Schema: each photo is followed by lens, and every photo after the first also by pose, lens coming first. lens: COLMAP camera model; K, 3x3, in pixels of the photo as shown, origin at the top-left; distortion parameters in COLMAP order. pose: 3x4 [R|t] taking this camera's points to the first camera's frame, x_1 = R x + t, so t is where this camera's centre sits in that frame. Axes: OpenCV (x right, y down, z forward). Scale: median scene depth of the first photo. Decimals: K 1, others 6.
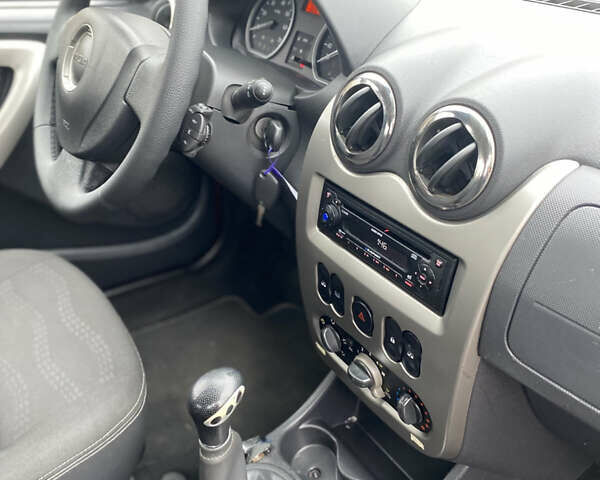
lens RADIAL K [[587.8, 0, 300.0], [0, 587.8, 240.0], [0, 0, 1]] dist [0.104326, -0.225052]
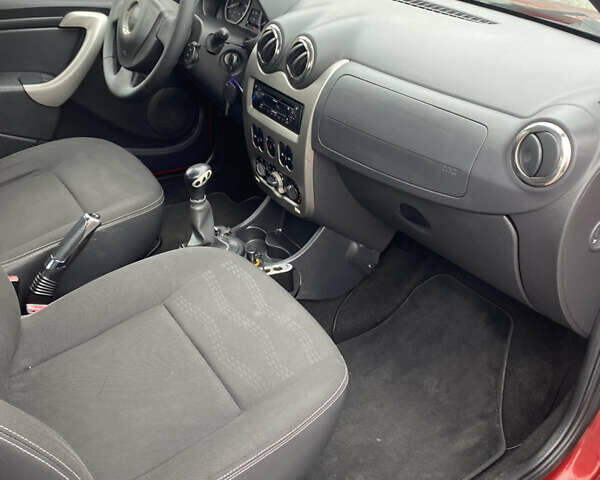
lens RADIAL K [[592.9, 0, 302.0], [0, 592.9, 231.5], [0, 0, 1]] dist [0.119668, -0.238596]
pose [[0.999685, 0.020704, -0.014198, 0.235011], [-0.020821, 0.999750, -0.008130, 0.413901], [0.014026, 0.008423, 0.999866, -0.992549]]
